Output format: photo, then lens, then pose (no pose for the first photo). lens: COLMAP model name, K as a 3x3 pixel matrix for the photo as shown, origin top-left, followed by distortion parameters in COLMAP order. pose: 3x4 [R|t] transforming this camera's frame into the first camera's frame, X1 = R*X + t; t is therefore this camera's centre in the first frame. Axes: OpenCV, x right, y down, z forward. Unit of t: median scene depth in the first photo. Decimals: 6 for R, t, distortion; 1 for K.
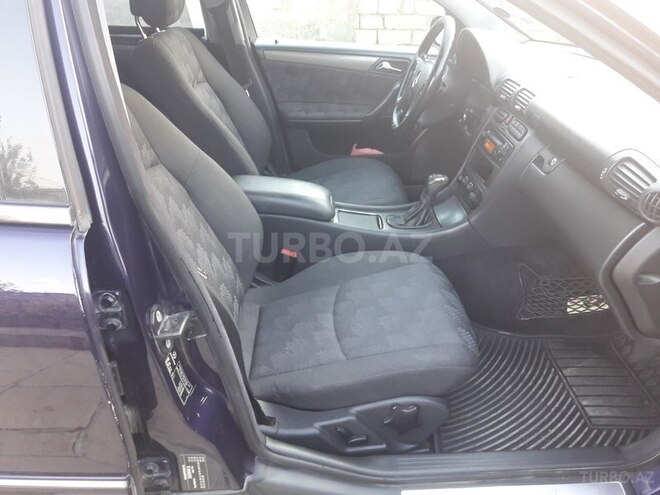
lens RADIAL K [[555.7, 0, 330.0], [0, 555.7, 247.5], [0, 0, 1]] dist [0.113176, -0.219978]
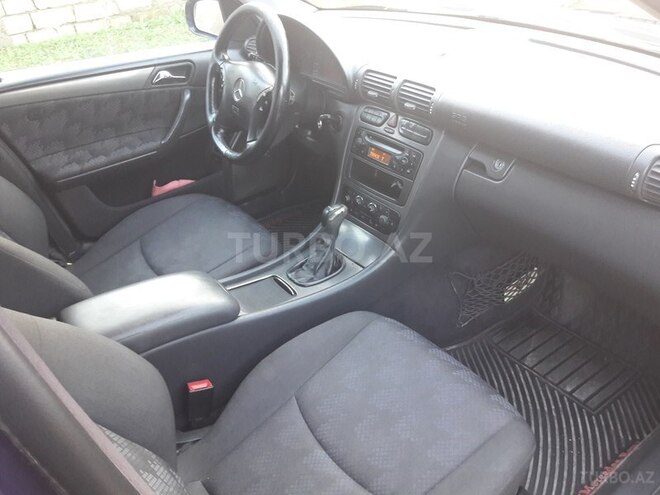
lens RADIAL K [[555.7, 0, 330.0], [0, 555.7, 247.5], [0, 0, 1]] dist [0.113176, -0.219978]
pose [[0.820046, -0.366213, 0.439786, -0.185961], [0.331797, 0.930358, 0.156032, -0.204263], [-0.466299, 0.017966, 0.884445, 0.302955]]
